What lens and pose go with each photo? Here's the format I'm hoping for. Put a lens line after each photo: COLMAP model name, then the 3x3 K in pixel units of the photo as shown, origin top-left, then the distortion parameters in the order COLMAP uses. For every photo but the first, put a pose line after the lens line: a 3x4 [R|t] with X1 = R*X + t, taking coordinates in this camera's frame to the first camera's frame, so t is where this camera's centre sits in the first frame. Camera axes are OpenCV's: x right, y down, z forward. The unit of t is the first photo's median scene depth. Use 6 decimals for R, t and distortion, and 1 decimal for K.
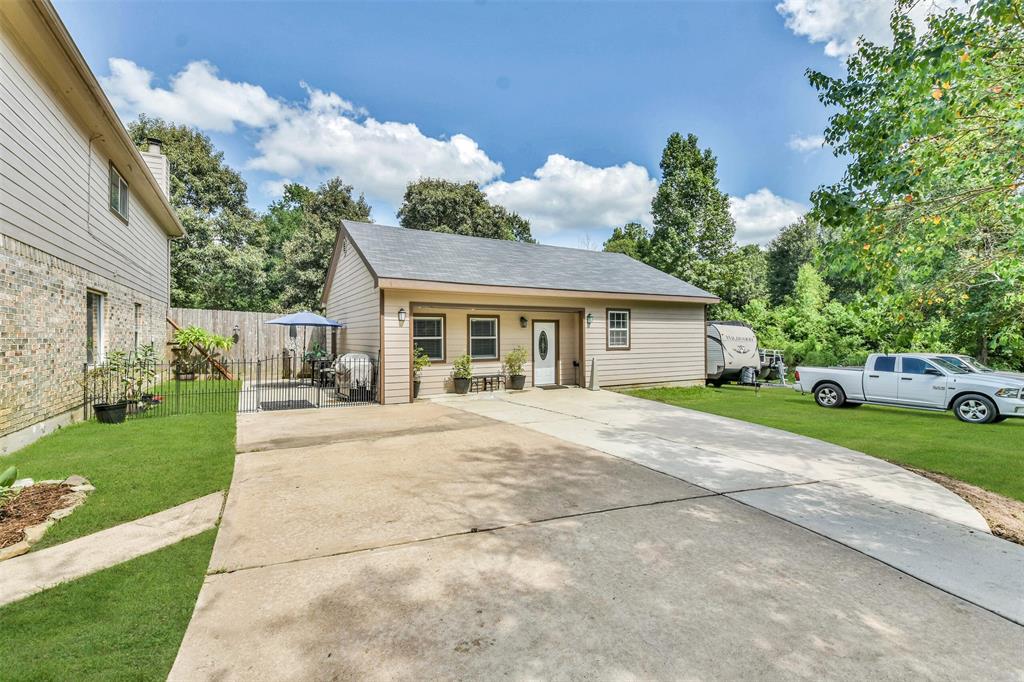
lens RADIAL K [[445.4, 0, 519.7], [0, 445.4, 332.2], [0, 0, 1]] dist [-0.003596, -0.001766]
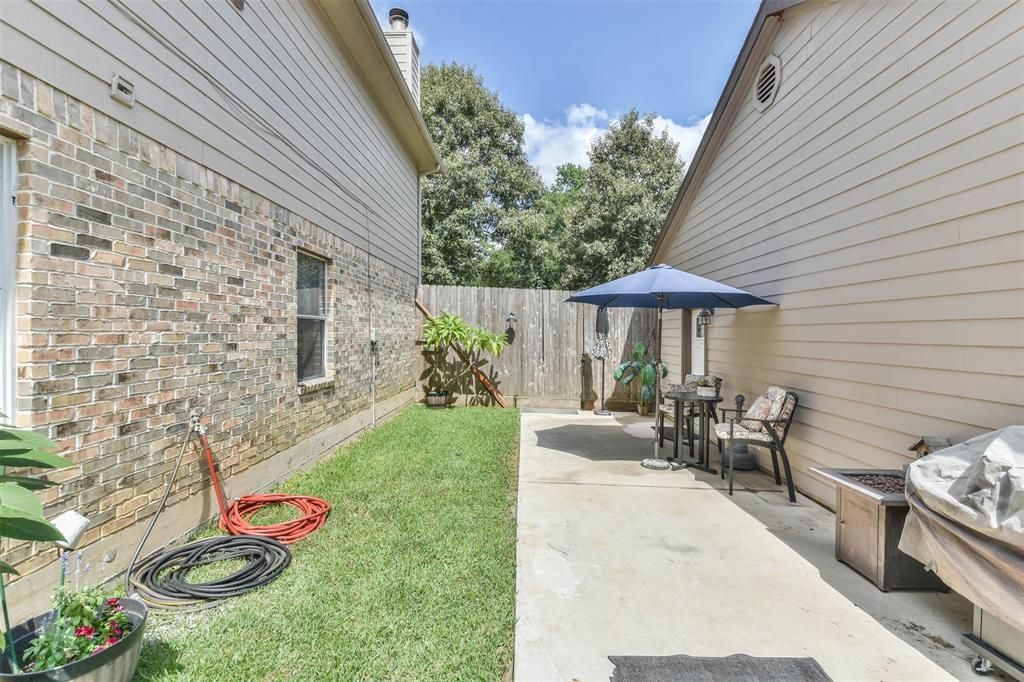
lens RADIAL K [[445.4, 0, 511.8], [0, 445.4, 338.2], [0, 0, 1]] dist [-0.003596, -0.001766]
pose [[0.842506, 0.014129, -0.538502, -0.271665], [-0.002528, 0.999749, 0.022275, 0.004337], [0.538681, -0.017405, 0.842330, 0.429068]]
